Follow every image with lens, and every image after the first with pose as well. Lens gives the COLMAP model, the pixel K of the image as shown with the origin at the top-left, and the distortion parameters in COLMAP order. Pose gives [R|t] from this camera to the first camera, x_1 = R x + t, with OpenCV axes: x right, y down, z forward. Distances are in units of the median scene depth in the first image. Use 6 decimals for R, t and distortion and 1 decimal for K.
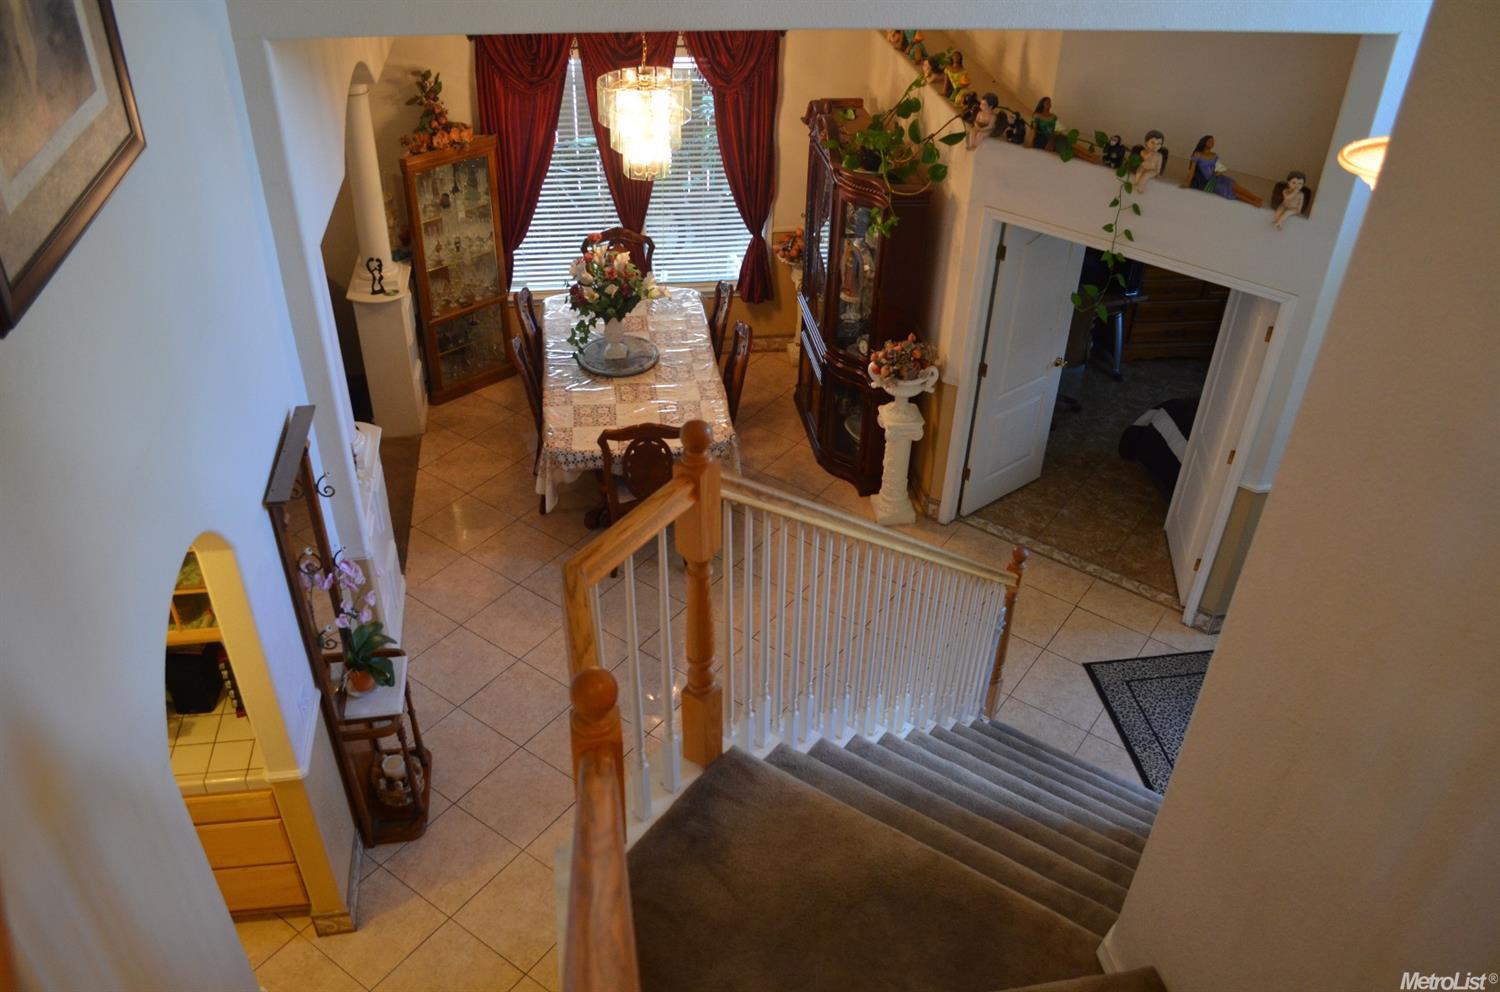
lens RADIAL K [[1186.6, 0, 747.5], [0, 1186.6, 498.2], [0, 0, 1]] dist [-0.076180, -0.004109]
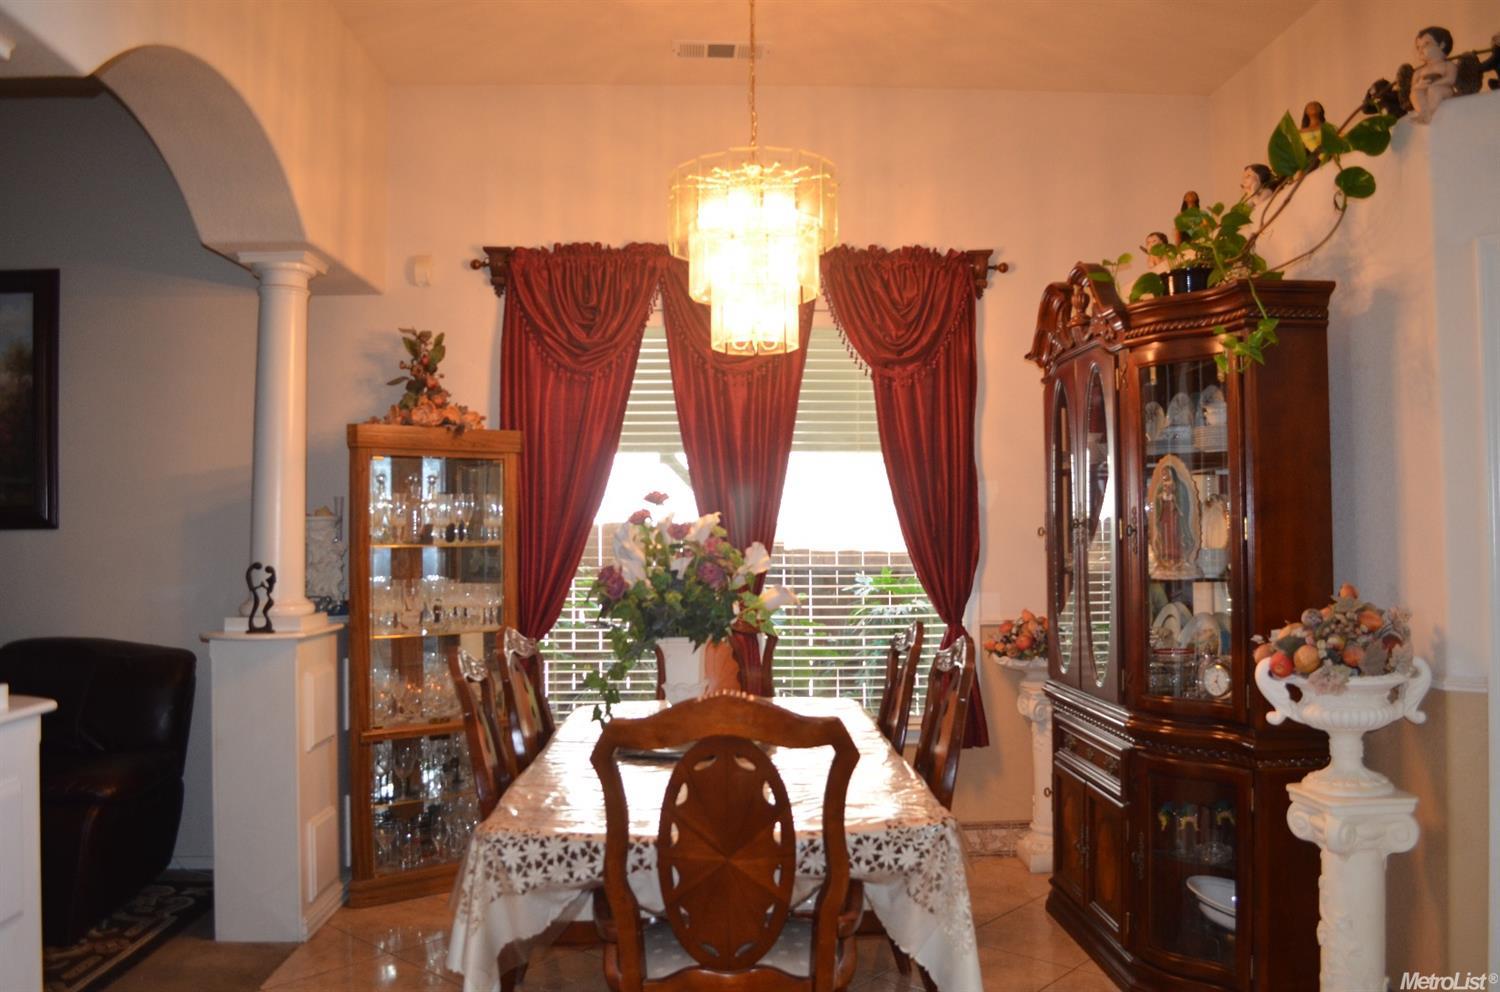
lens RADIAL K [[1186.6, 0, 757.1], [0, 1186.6, 495.0], [0, 0, 1]] dist [-0.076180, -0.004109]
pose [[0.993621, -0.036890, -0.106564, -0.027113], [-0.035456, 0.794861, -0.605755, 0.092561], [0.107050, 0.605669, 0.788483, 0.561448]]
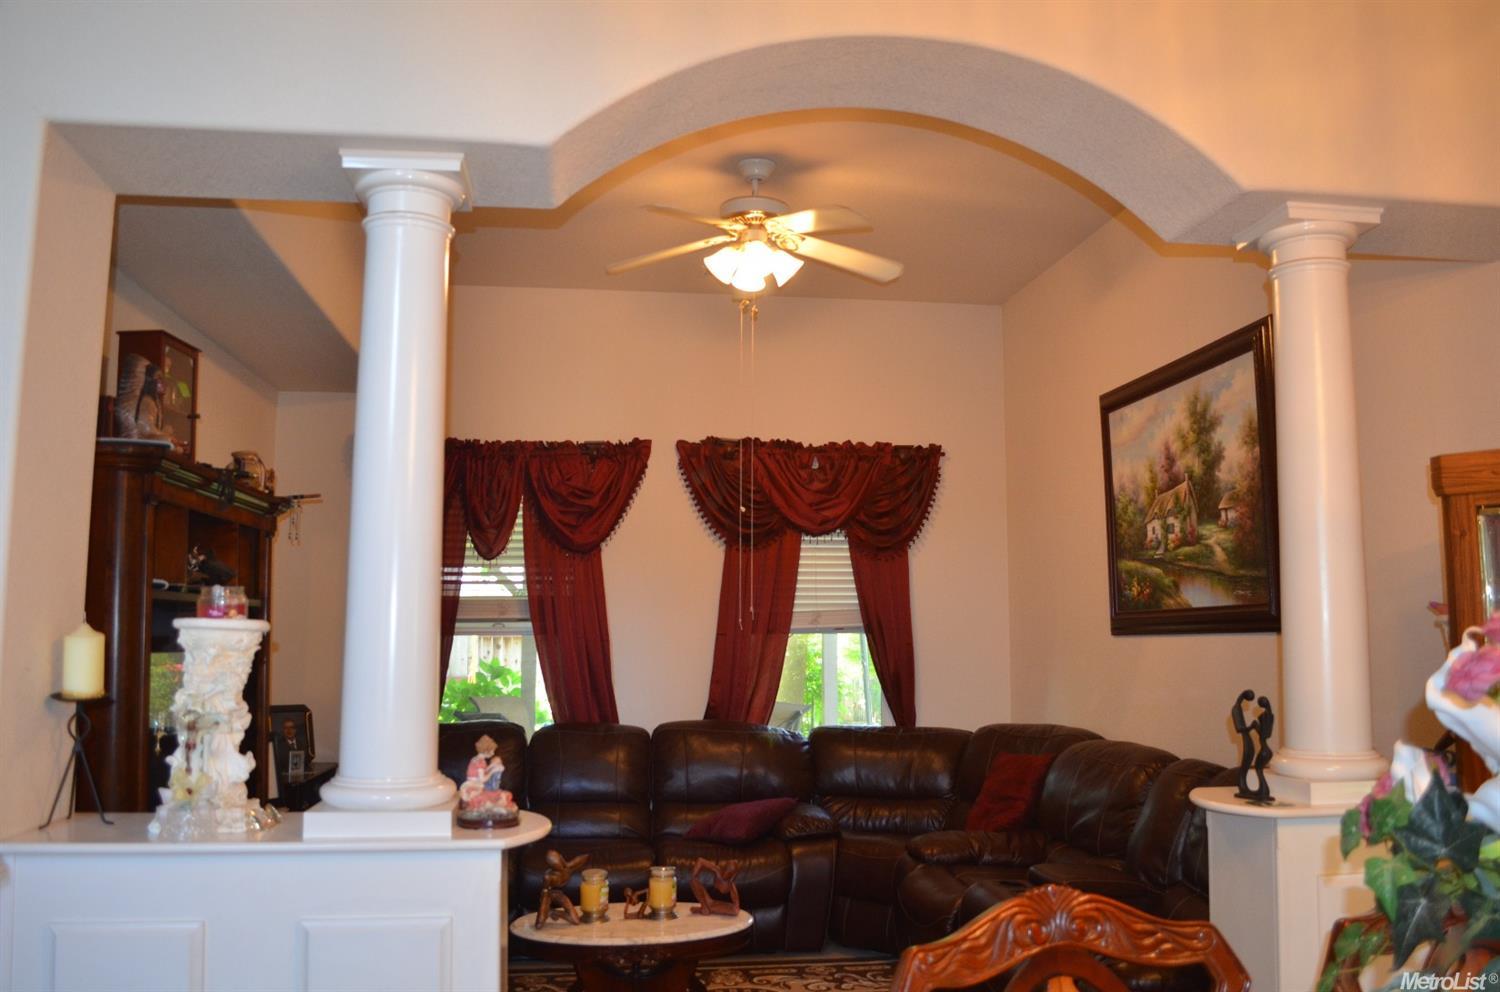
lens RADIAL K [[1186.6, 0, 749.9], [0, 1186.6, 498.2], [0, 0, 1]] dist [-0.076180, -0.004109]
pose [[-0.038595, -0.131581, -0.990554, 0.050050], [-0.586847, 0.805317, -0.084110, -0.129101], [0.808777, 0.578058, -0.108299, 0.862564]]
